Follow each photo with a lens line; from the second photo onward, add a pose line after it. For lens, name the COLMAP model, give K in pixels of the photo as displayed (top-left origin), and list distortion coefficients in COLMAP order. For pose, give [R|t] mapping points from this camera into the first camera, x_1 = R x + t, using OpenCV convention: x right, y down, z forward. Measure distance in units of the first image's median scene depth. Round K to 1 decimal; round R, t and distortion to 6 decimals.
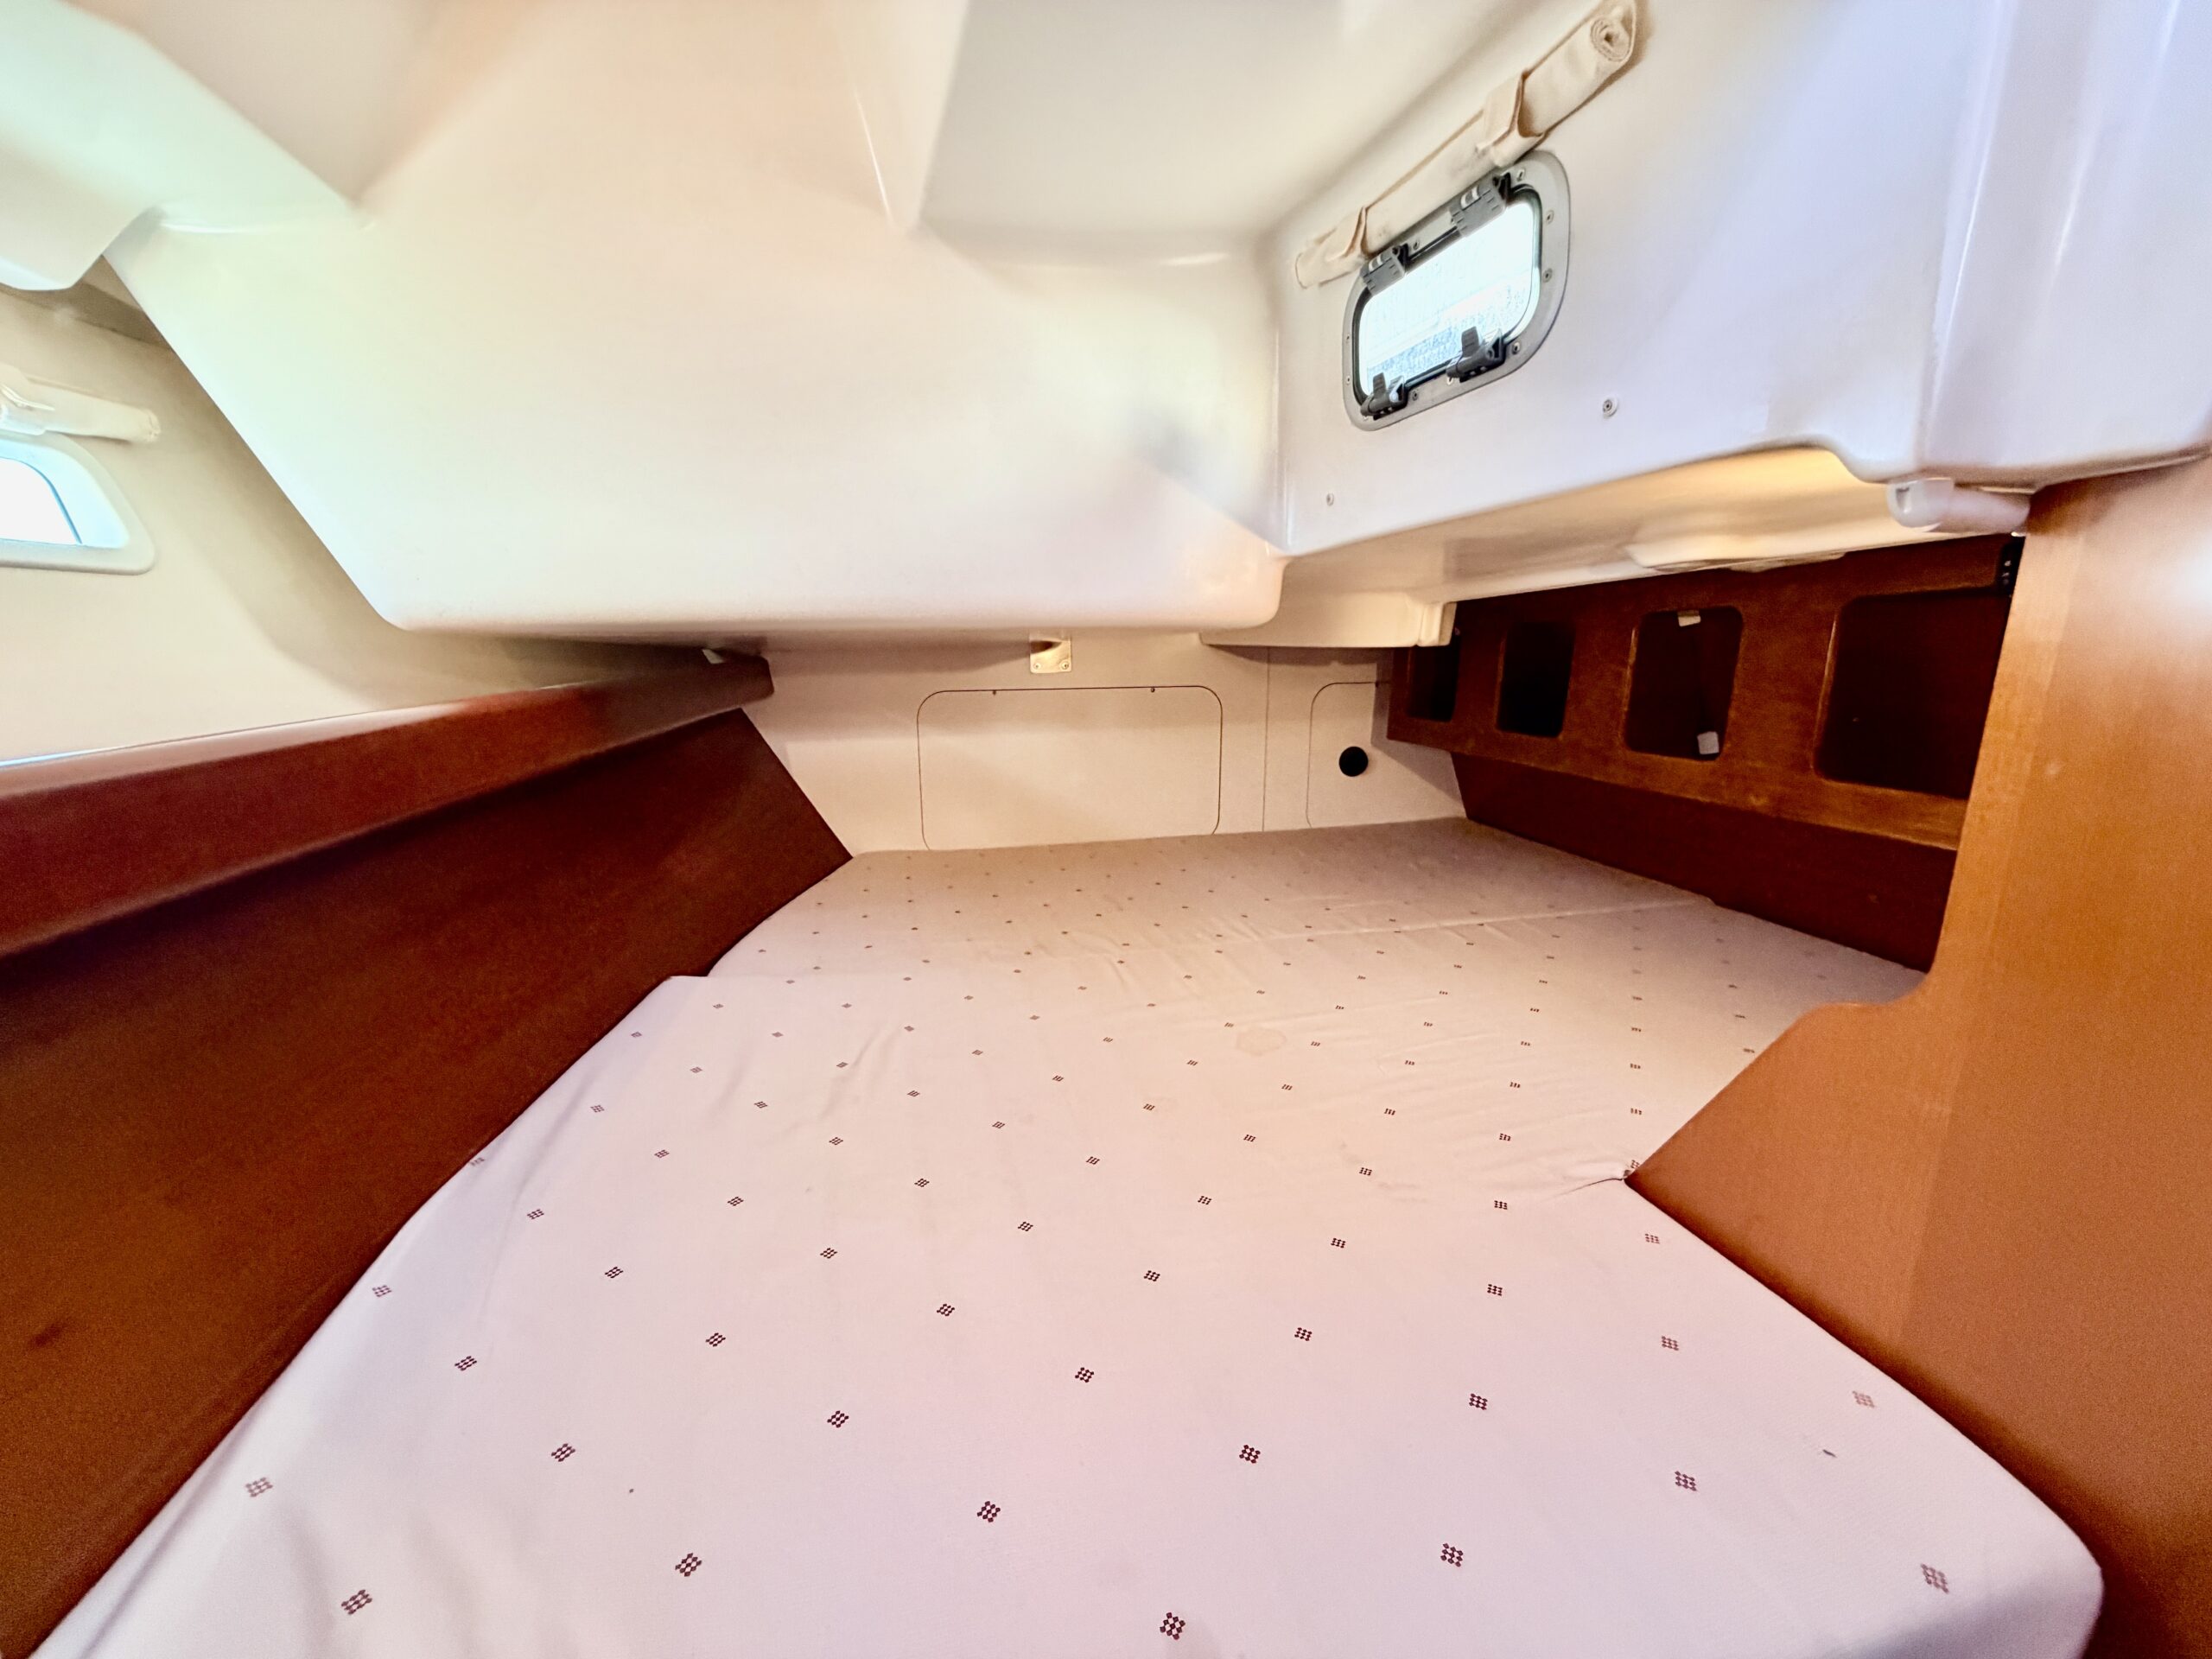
lens RADIAL K [[884.0, 0, 1109.3], [0, 884.0, 827.7], [0, 0, 1]] dist [0.004332, -0.001226]
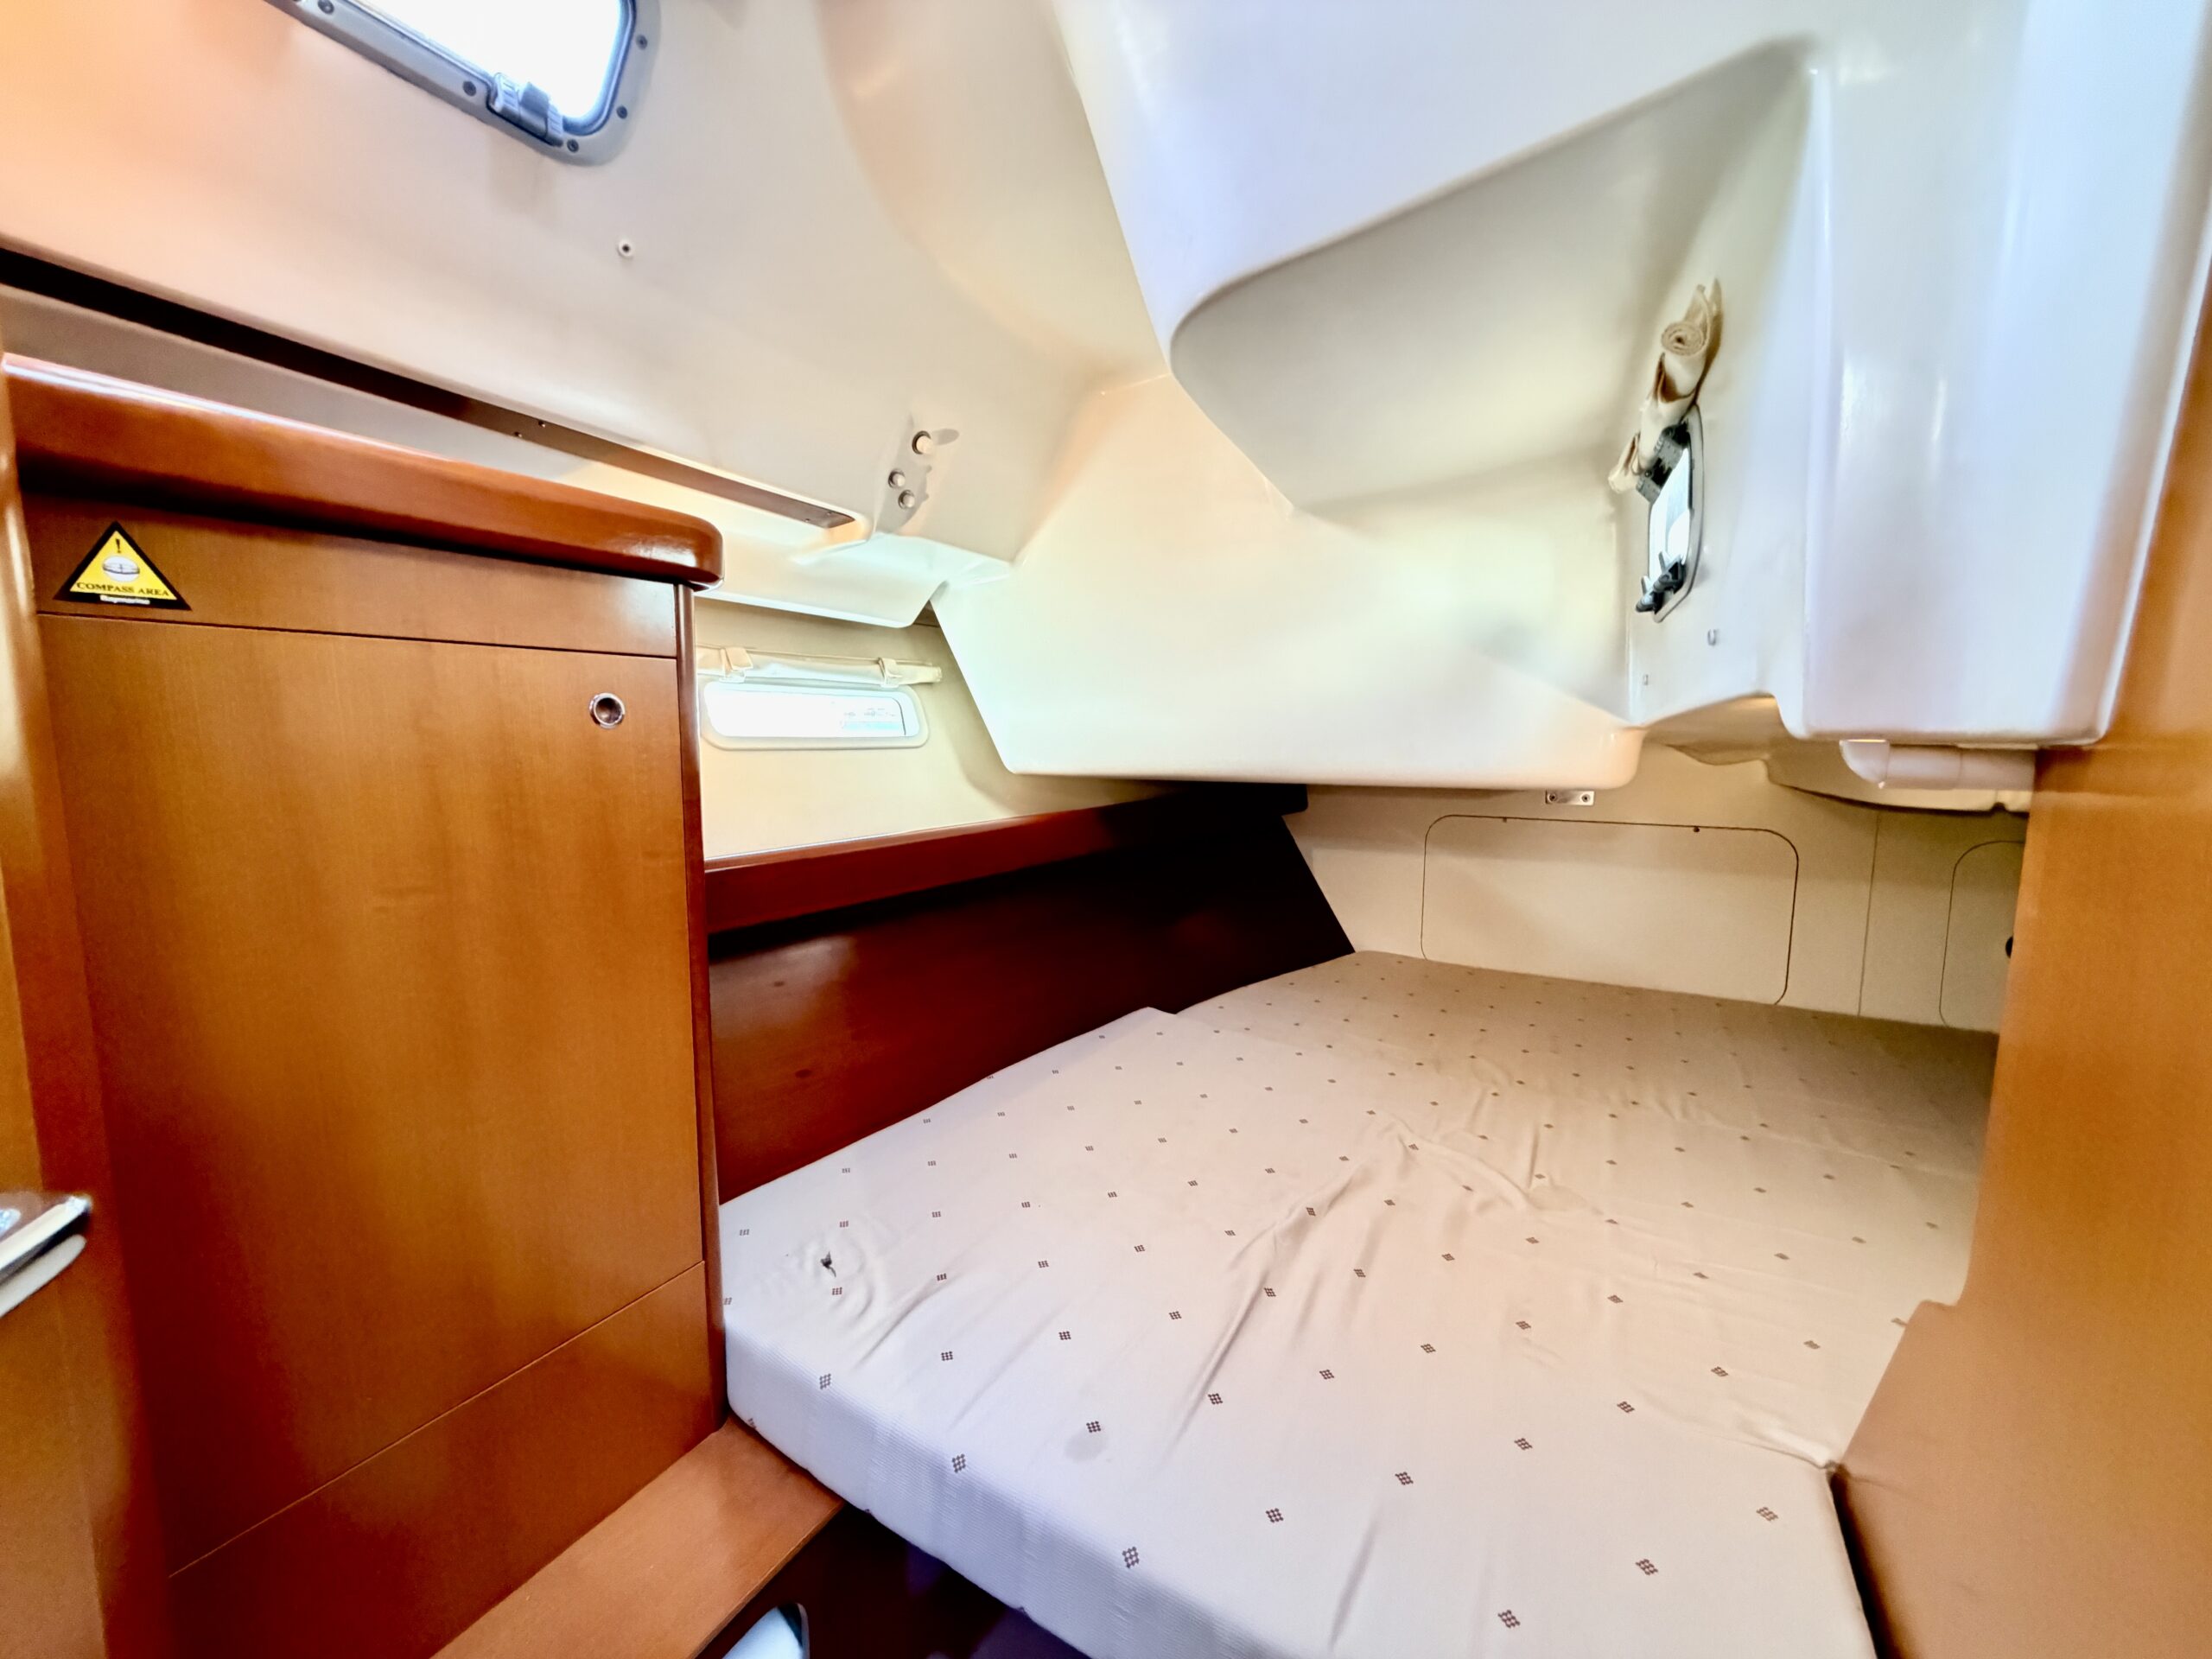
lens RADIAL K [[884.0, 0, 1111.7], [0, 884.0, 829.2], [0, 0, 1]] dist [0.004332, -0.001226]
pose [[0.726762, 0.085630, -0.681531, 0.438514], [-0.153523, 0.987349, -0.039657, -0.054392], [0.669513, 0.133451, 0.730714, -0.123970]]
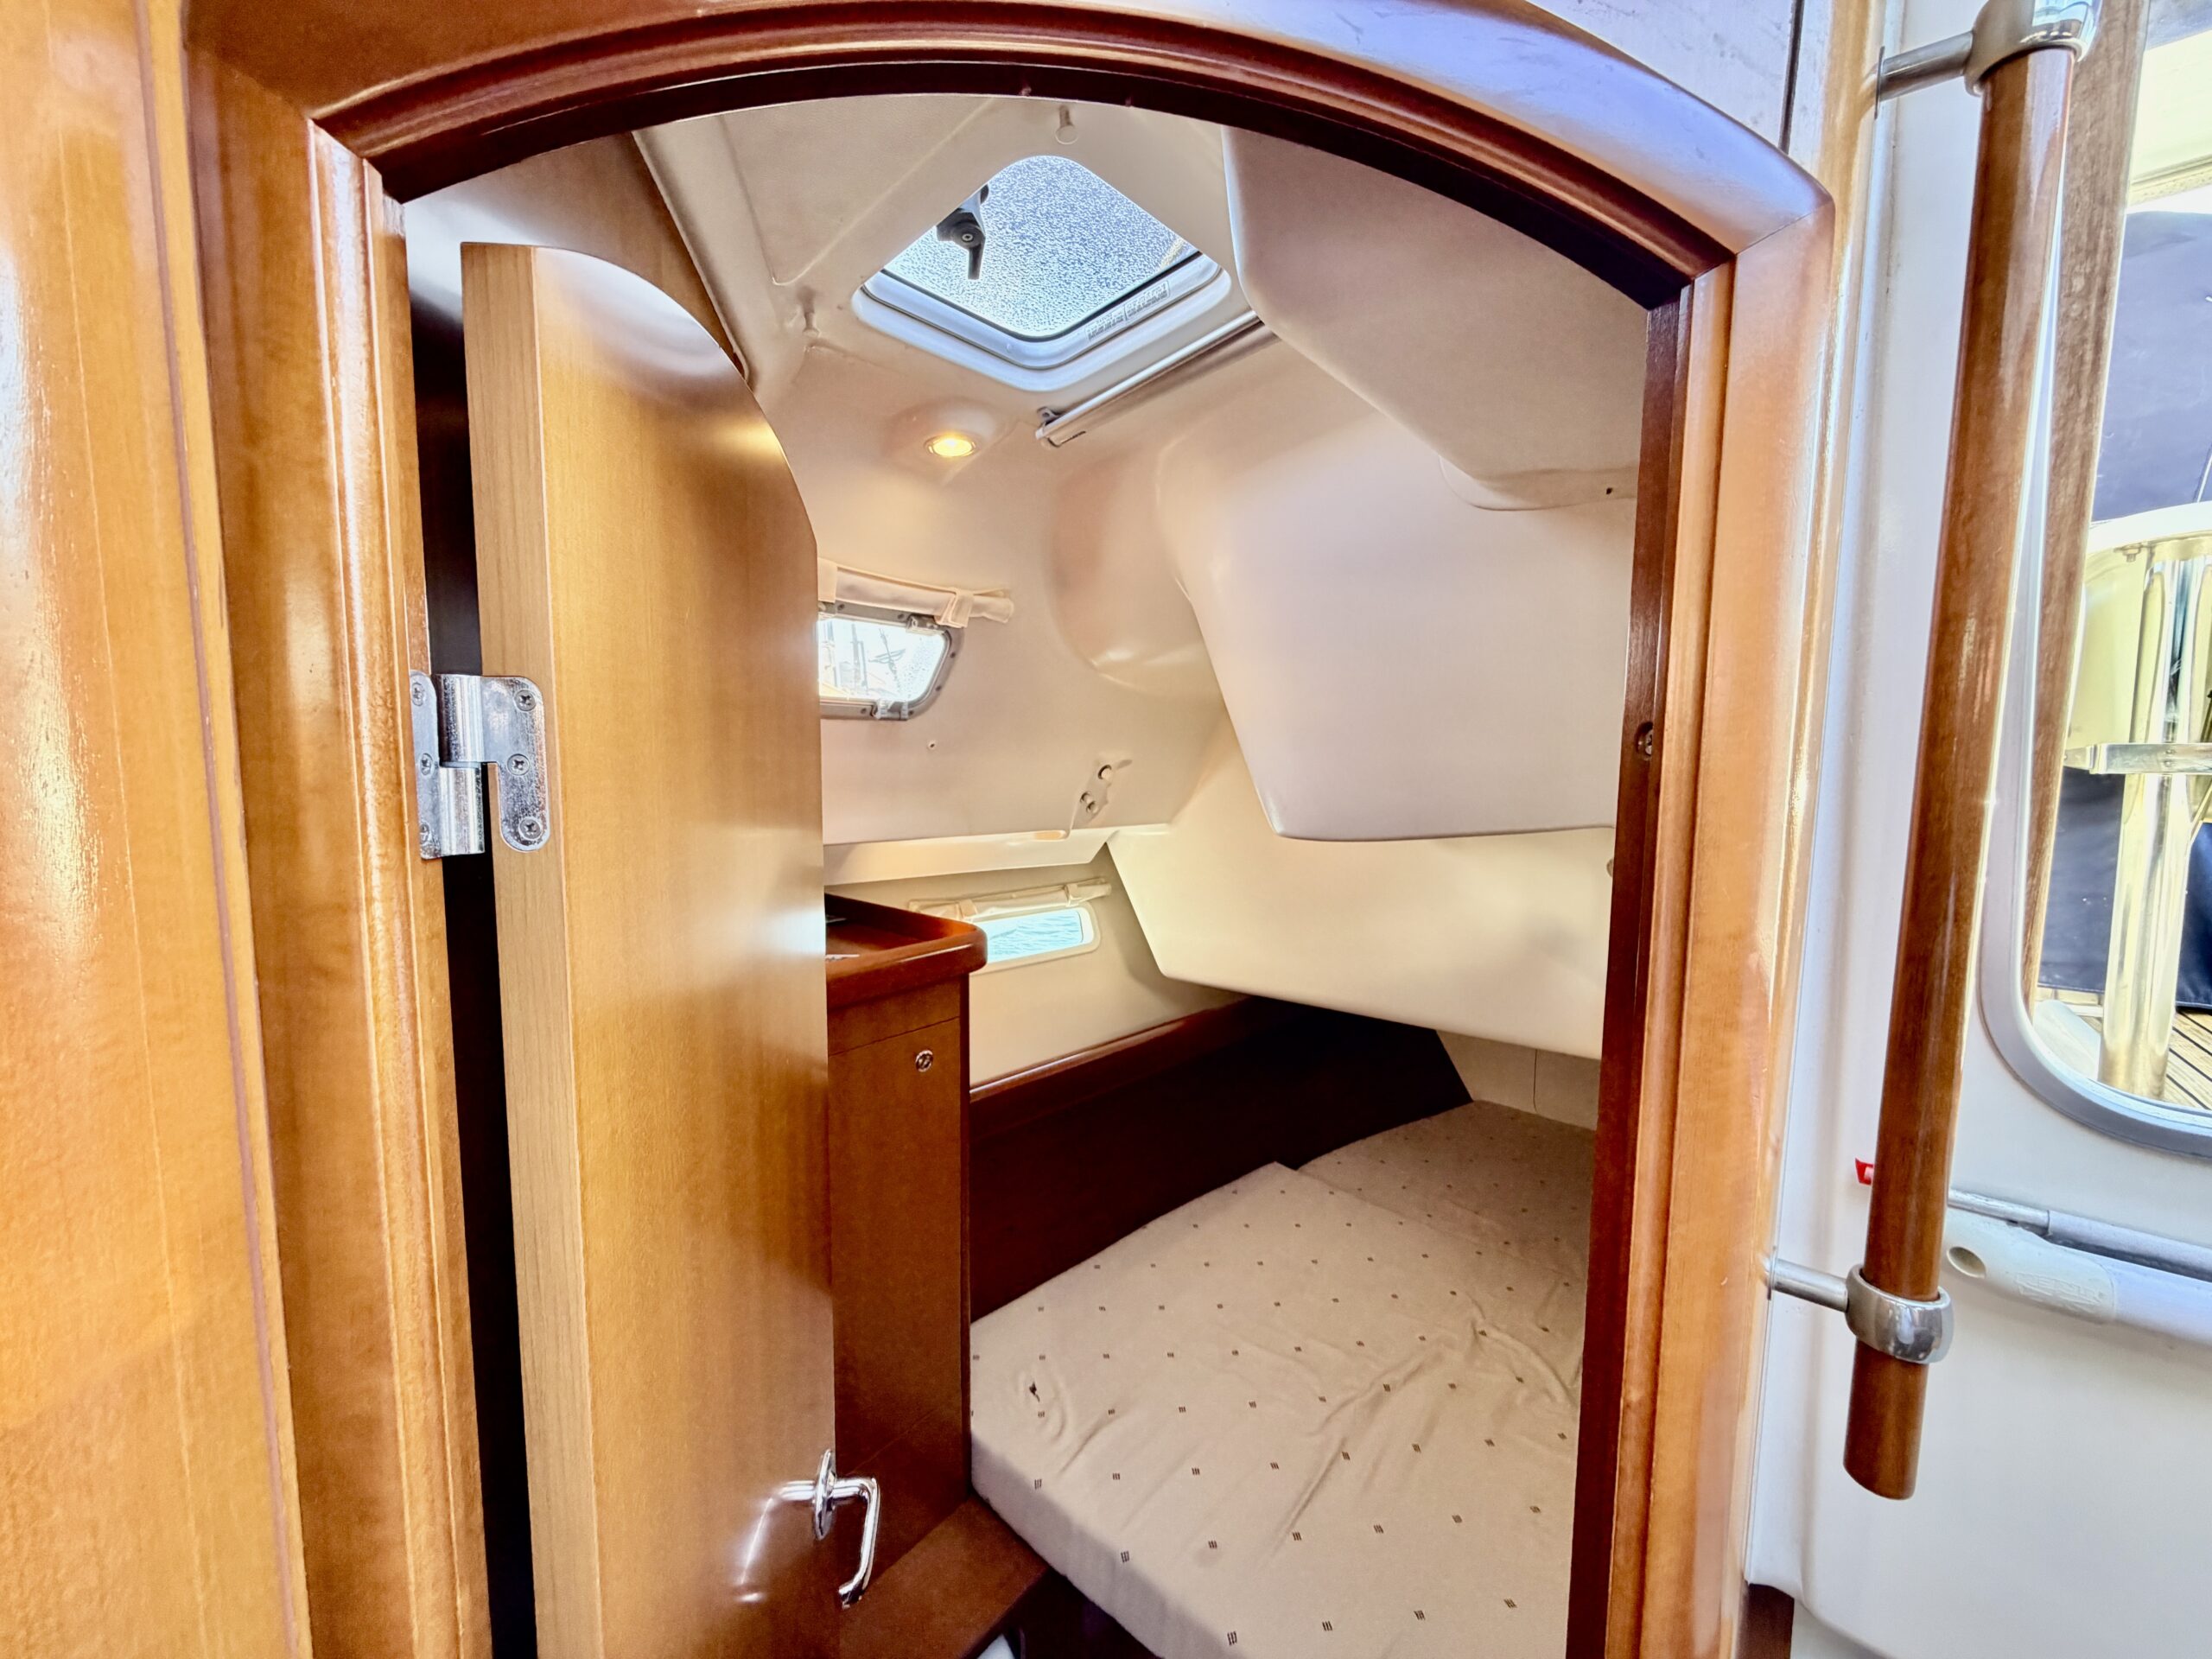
lens RADIAL K [[889.7, 0, 1109.3], [0, 889.7, 835.7], [0, 0, 1]] dist [0.000428, -0.000035]
pose [[0.597502, 0.083959, -0.797460, 0.676946], [-0.179263, 0.983319, -0.030787, -0.368163], [0.781573, 0.161350, 0.602586, -0.411980]]
